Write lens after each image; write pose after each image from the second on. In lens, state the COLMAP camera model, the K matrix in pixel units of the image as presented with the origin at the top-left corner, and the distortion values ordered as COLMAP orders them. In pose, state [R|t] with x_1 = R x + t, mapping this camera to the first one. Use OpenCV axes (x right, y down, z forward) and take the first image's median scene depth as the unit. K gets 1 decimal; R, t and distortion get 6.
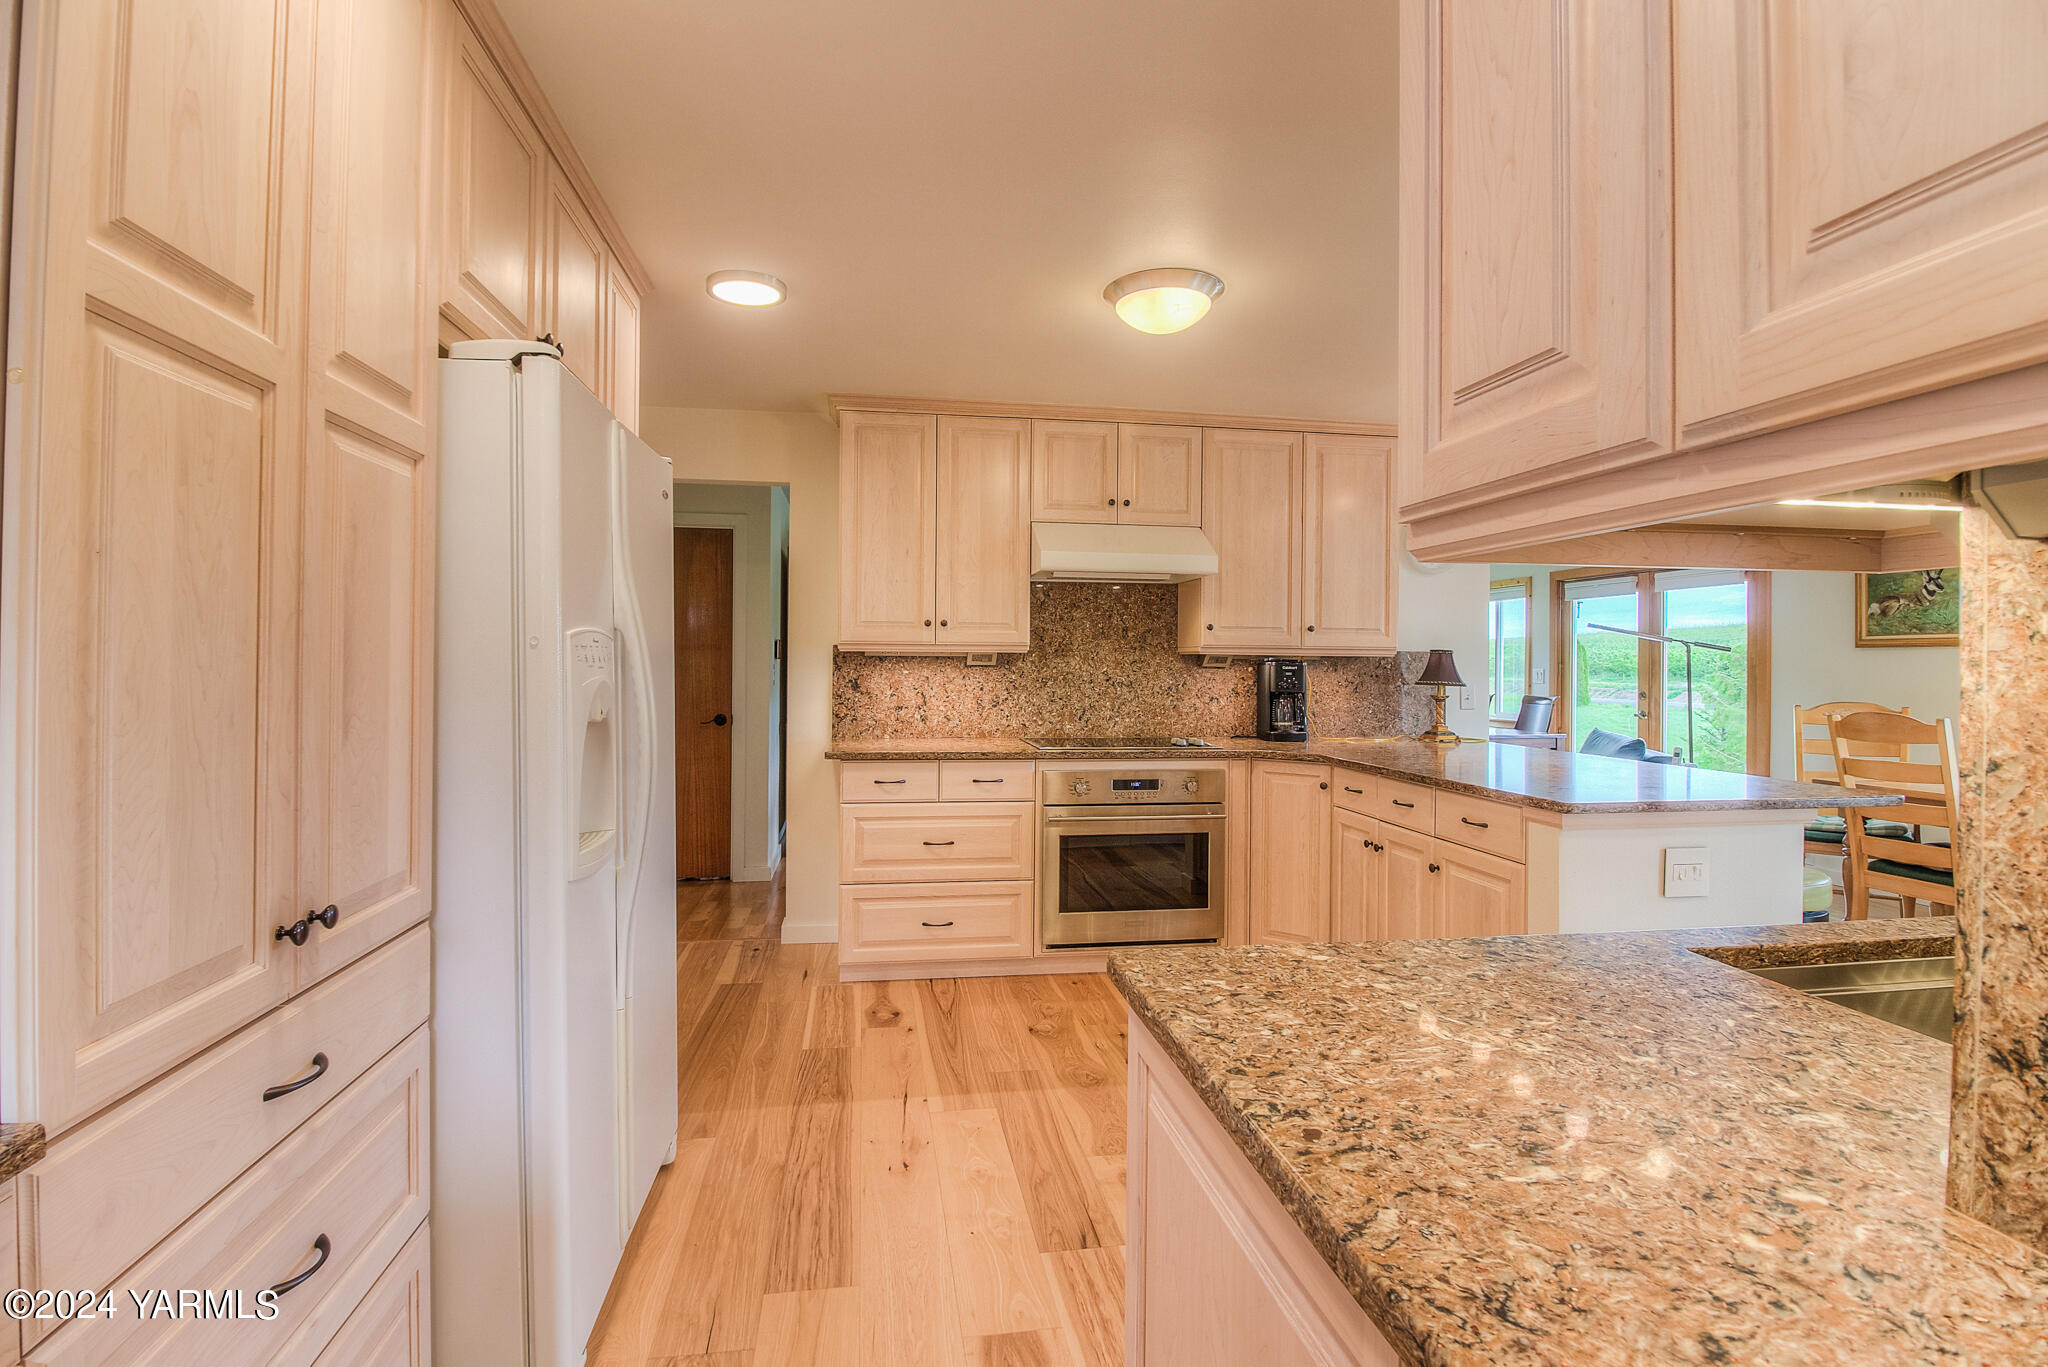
lens RADIAL K [[970.3, 0, 949.5], [0, 970.3, 656.5], [0, 0, 1]] dist [-0.000220, -0.000094]
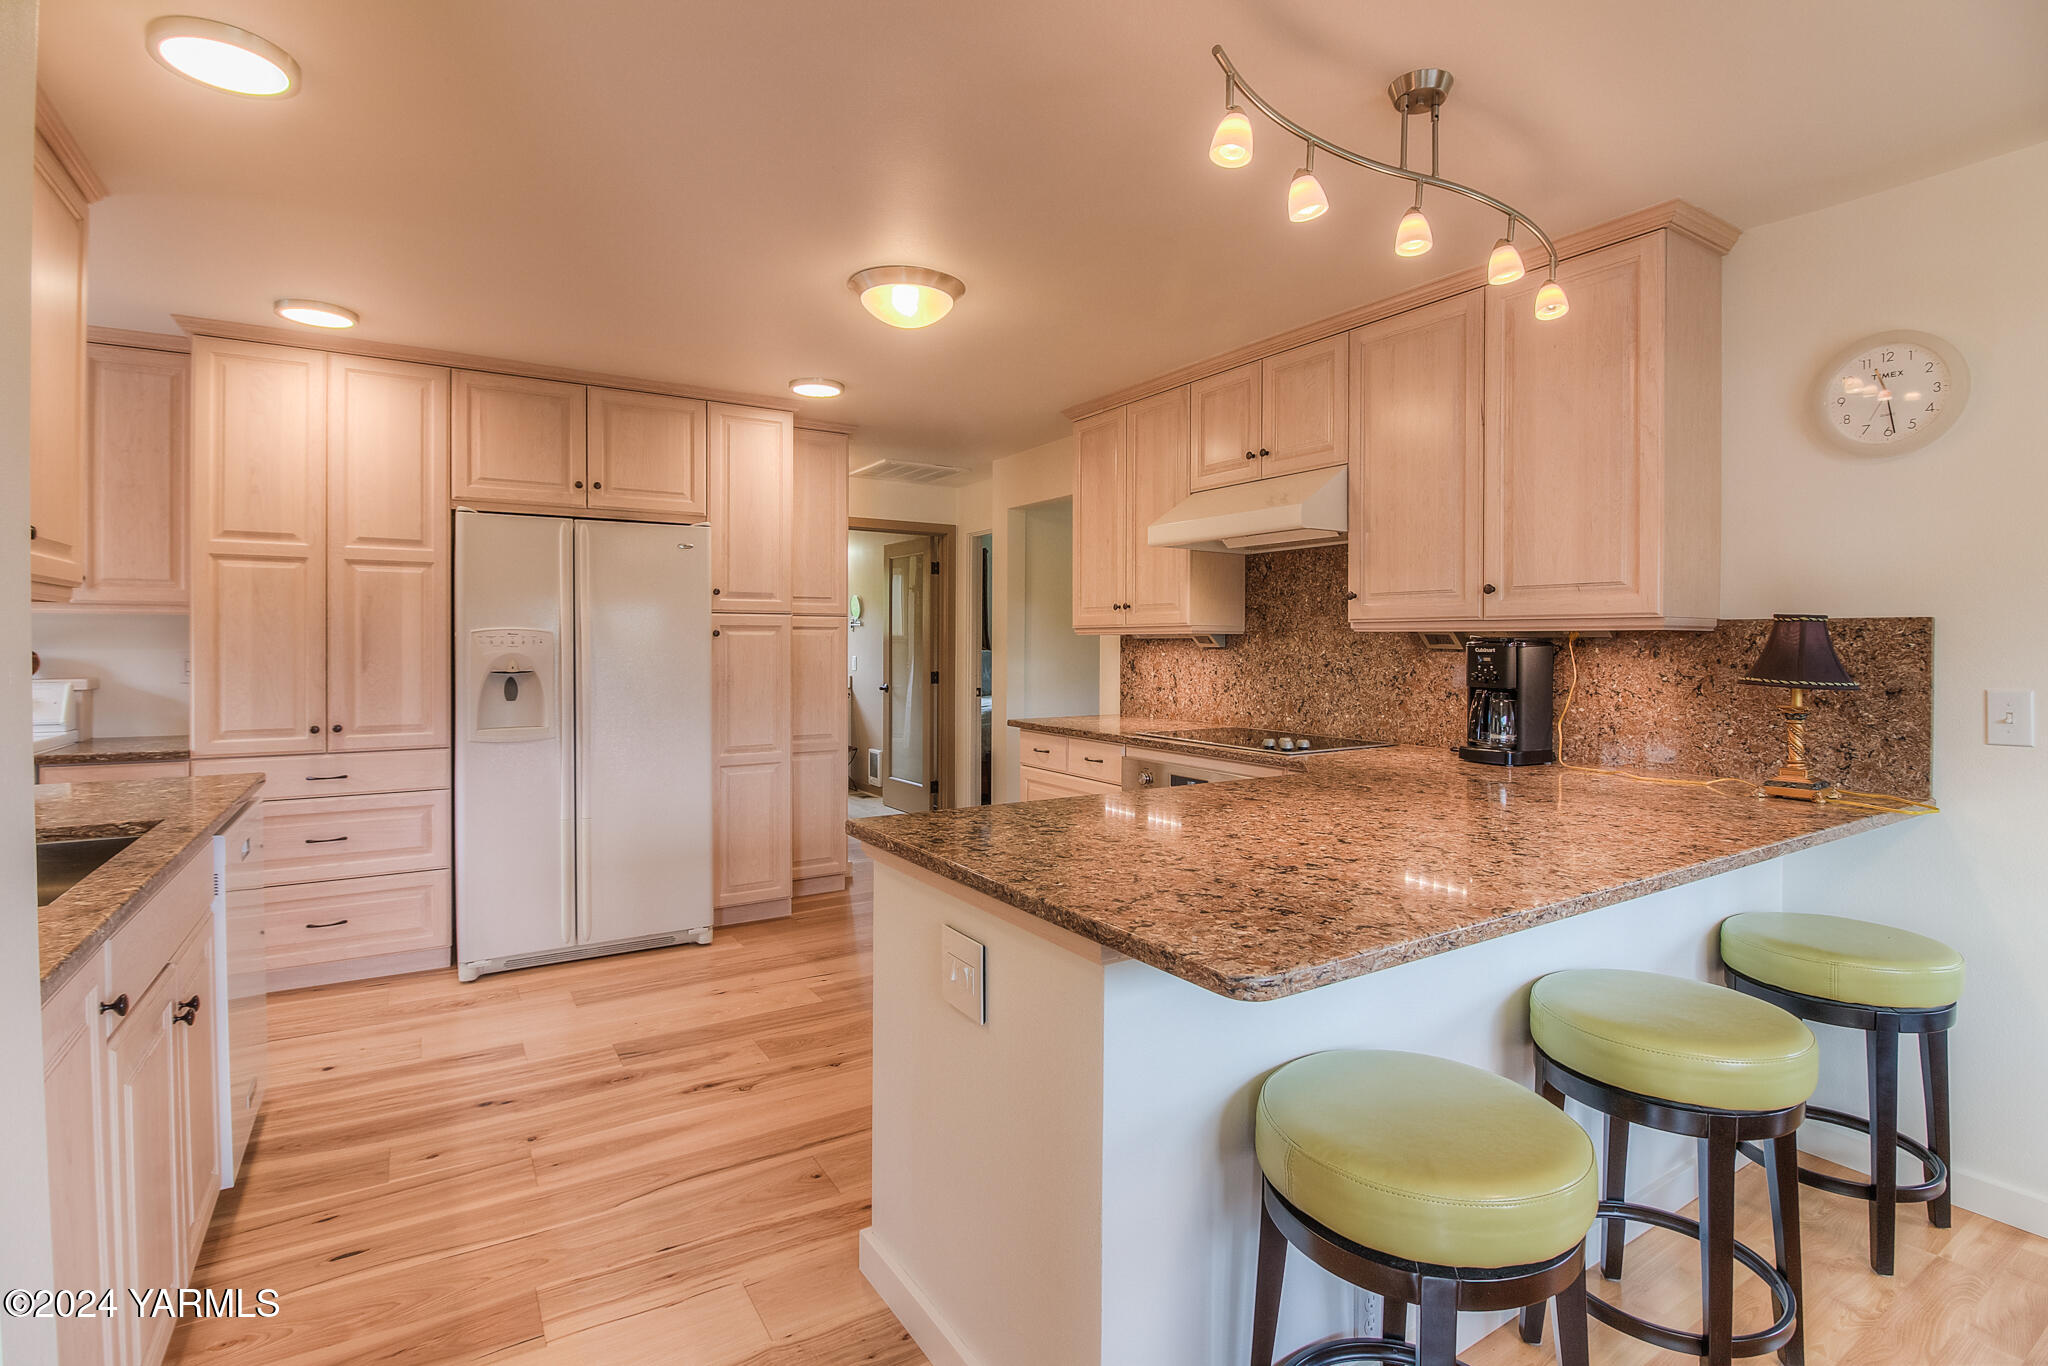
lens RADIAL K [[911.7, 0, 1045.8], [0, 911.7, 646.8], [0, 0, 1]] dist [0.002364, -0.012515]
pose [[0.442543, -0.002824, -0.896743, 0.823020], [0.005878, 0.999983, -0.000249, 0.008224], [0.896728, -0.005161, 0.442551, 0.496053]]
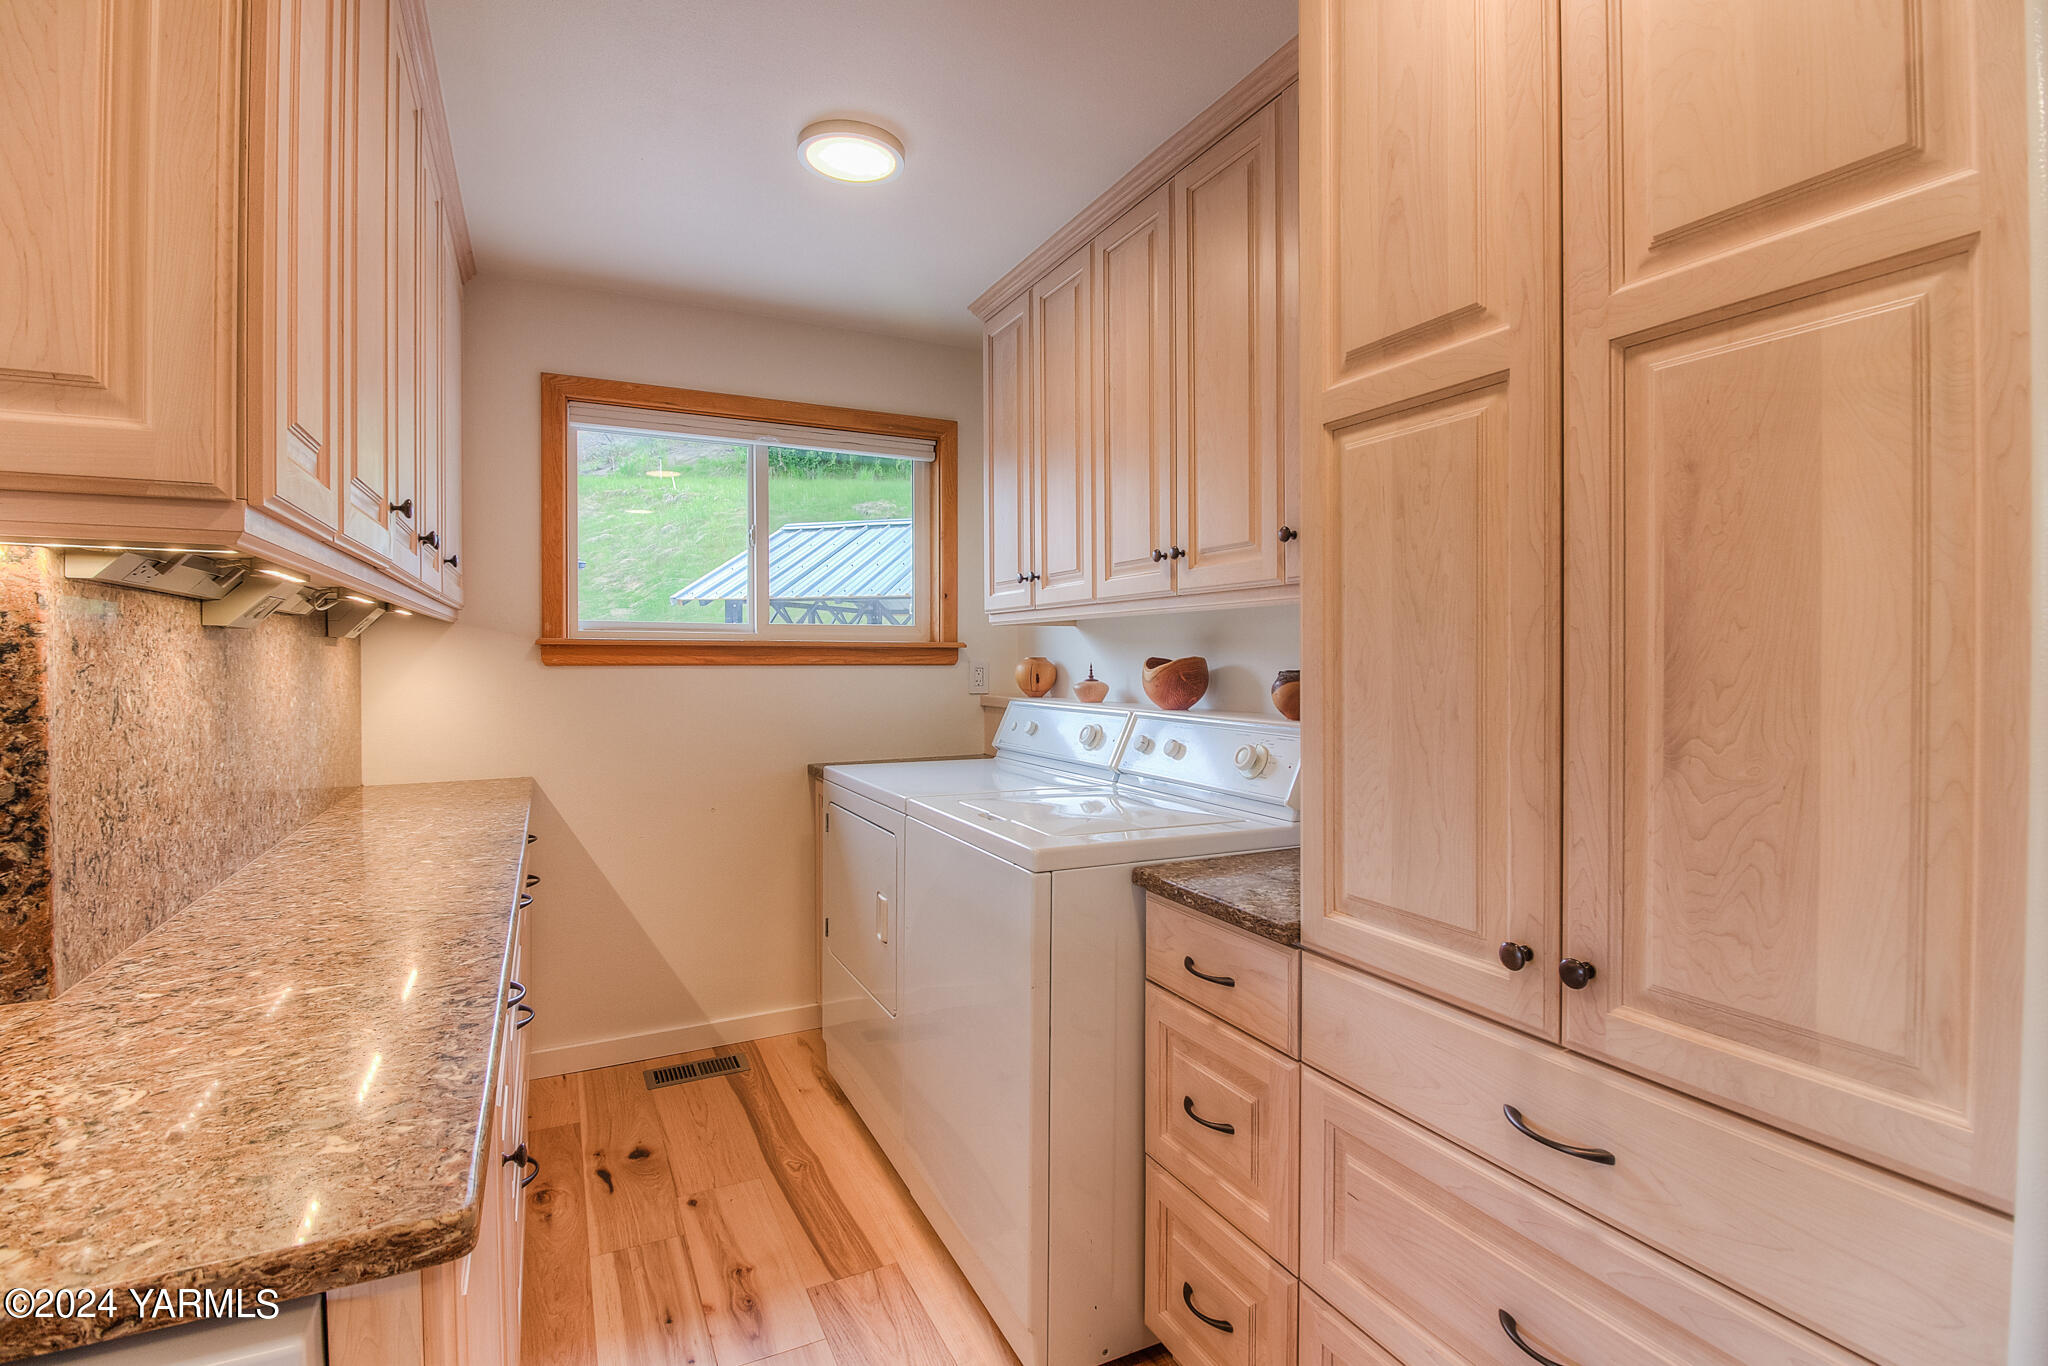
lens RADIAL K [[957.7, 0, 1022.3], [0, 957.7, 665.3], [0, 0, 1]] dist [-0.003749, -0.000698]
pose [[-0.932121, -0.006220, -0.362093, 0.021719], [-0.006525, 0.999979, -0.000380, 0.003706], [0.362088, 0.002008, -0.932142, 0.454037]]
